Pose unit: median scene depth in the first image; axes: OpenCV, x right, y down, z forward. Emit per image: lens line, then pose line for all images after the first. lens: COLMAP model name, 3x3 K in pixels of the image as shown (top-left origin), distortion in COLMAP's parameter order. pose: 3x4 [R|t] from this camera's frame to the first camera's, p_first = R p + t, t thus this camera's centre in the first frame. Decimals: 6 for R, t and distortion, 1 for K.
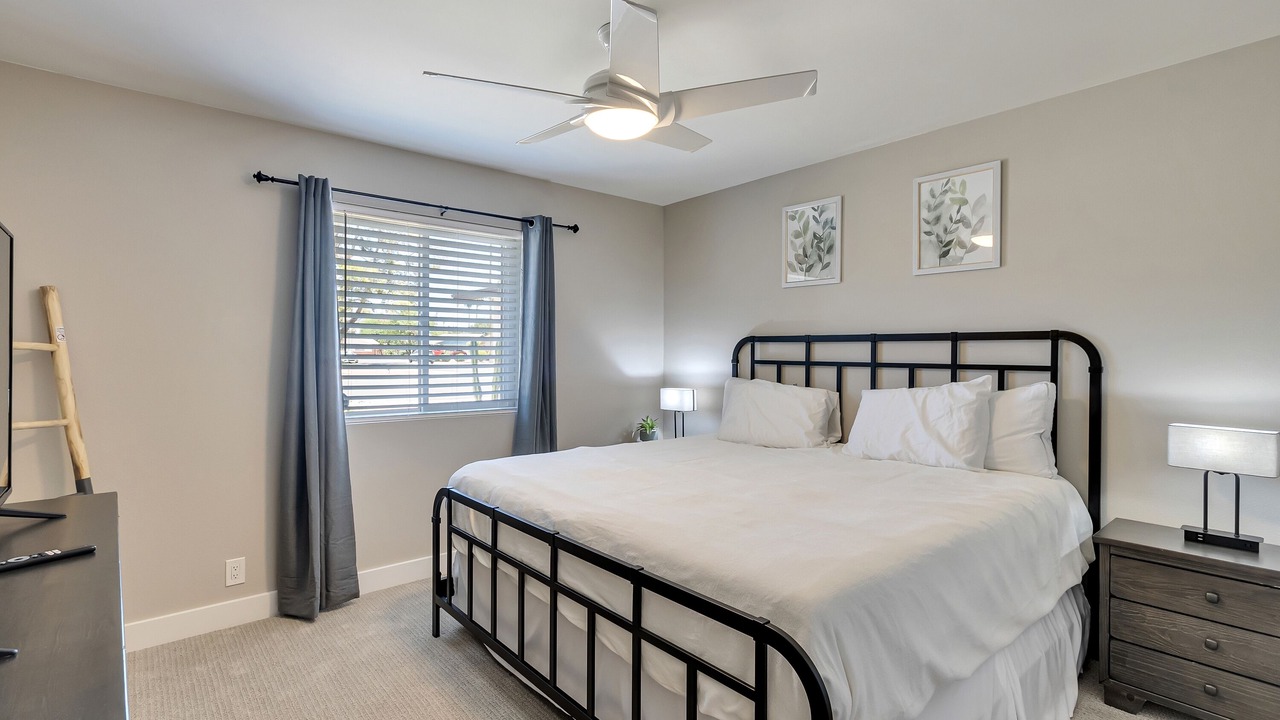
lens RADIAL K [[618.3, 0, 612.6], [0, 618.3, 358.9], [0, 0, 1]] dist [-0.000654, -0.000169]
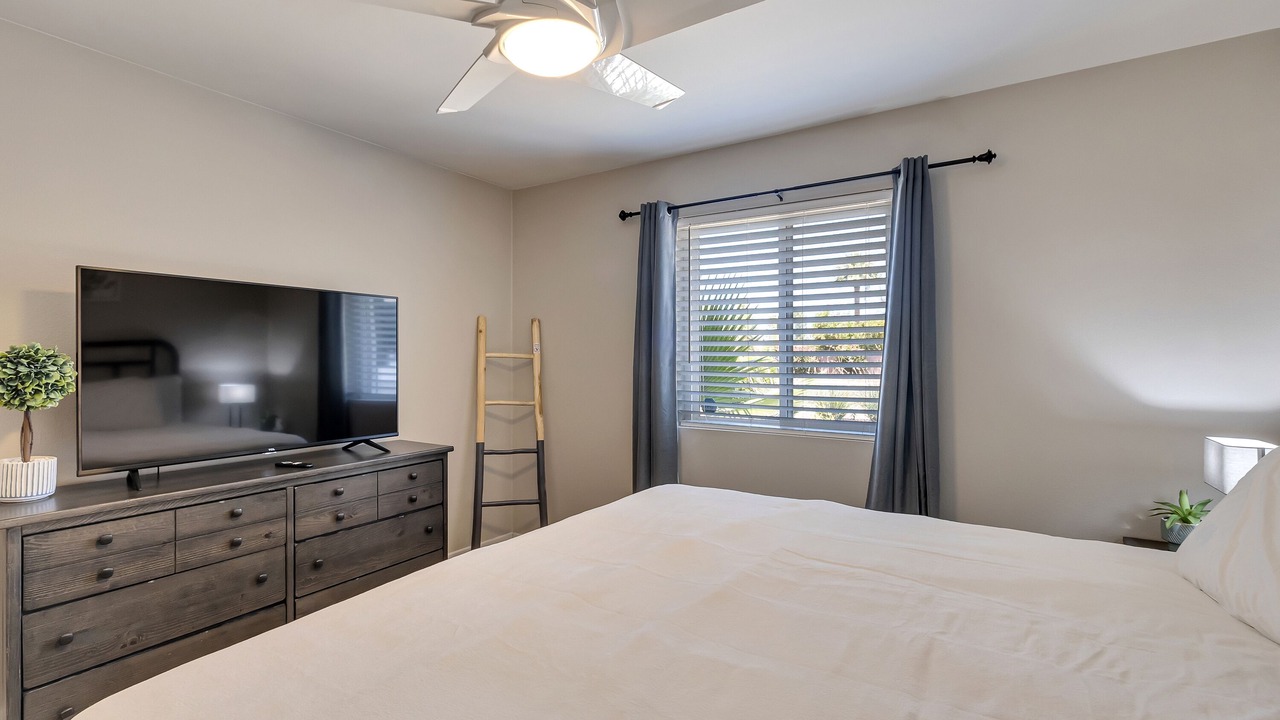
lens RADIAL K [[584.9, 0, 633.2], [0, 584.9, 350.4], [0, 0, 1]] dist [0.000943, -0.000260]
pose [[0.296528, -0.011651, -0.954953, 0.434042], [-0.006096, 0.999882, -0.014092, -0.010010], [0.955005, 0.010000, 0.296422, 0.555997]]
